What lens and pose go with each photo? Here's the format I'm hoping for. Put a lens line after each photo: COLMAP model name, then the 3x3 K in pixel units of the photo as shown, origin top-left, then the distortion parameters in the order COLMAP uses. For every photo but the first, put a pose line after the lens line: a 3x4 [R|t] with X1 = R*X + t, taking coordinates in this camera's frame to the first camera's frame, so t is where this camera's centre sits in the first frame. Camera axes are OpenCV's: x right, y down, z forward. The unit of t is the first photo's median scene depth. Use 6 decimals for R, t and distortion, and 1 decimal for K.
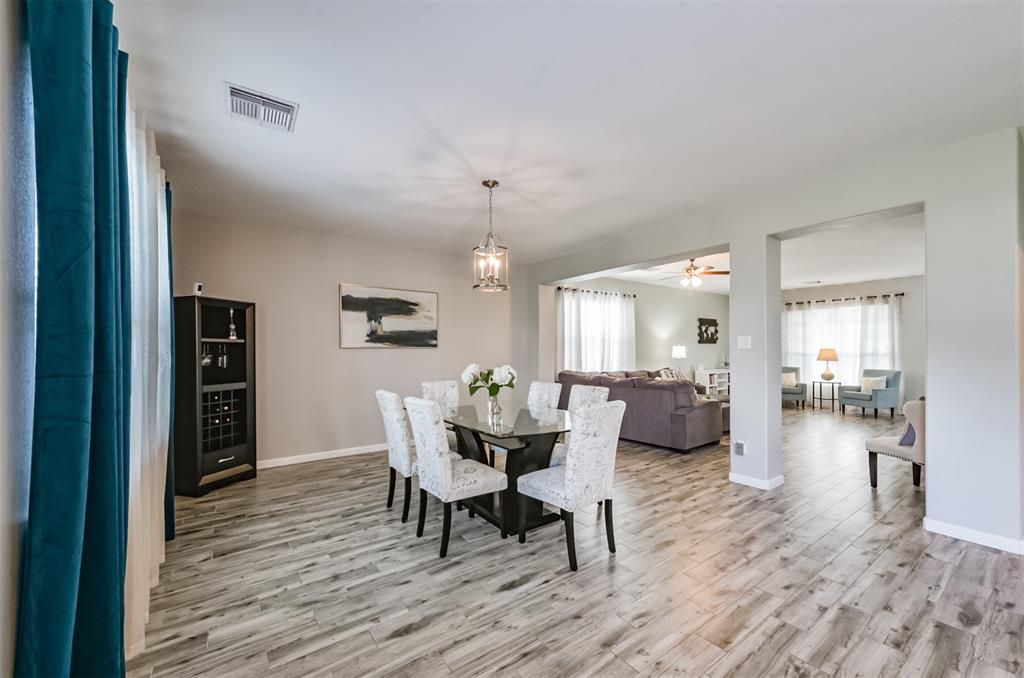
lens RADIAL K [[401.5, 0, 514.2], [0, 401.5, 348.2], [0, 0, 1]] dist [0.008489, -0.000580]
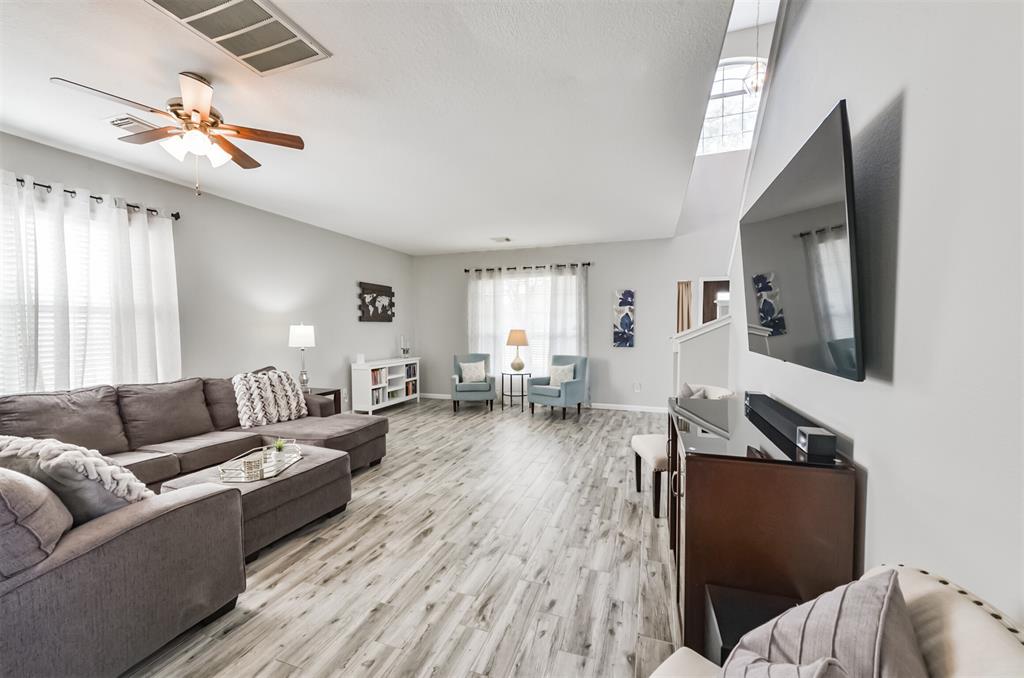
lens RADIAL K [[401.5, 0, 509.8], [0, 401.5, 341.5], [0, 0, 1]] dist [0.008489, -0.000580]
pose [[0.825813, -0.018617, 0.563637, 0.327235], [-0.001136, 0.999398, 0.034674, -0.002592], [-0.563943, -0.029274, 0.825295, 0.370482]]
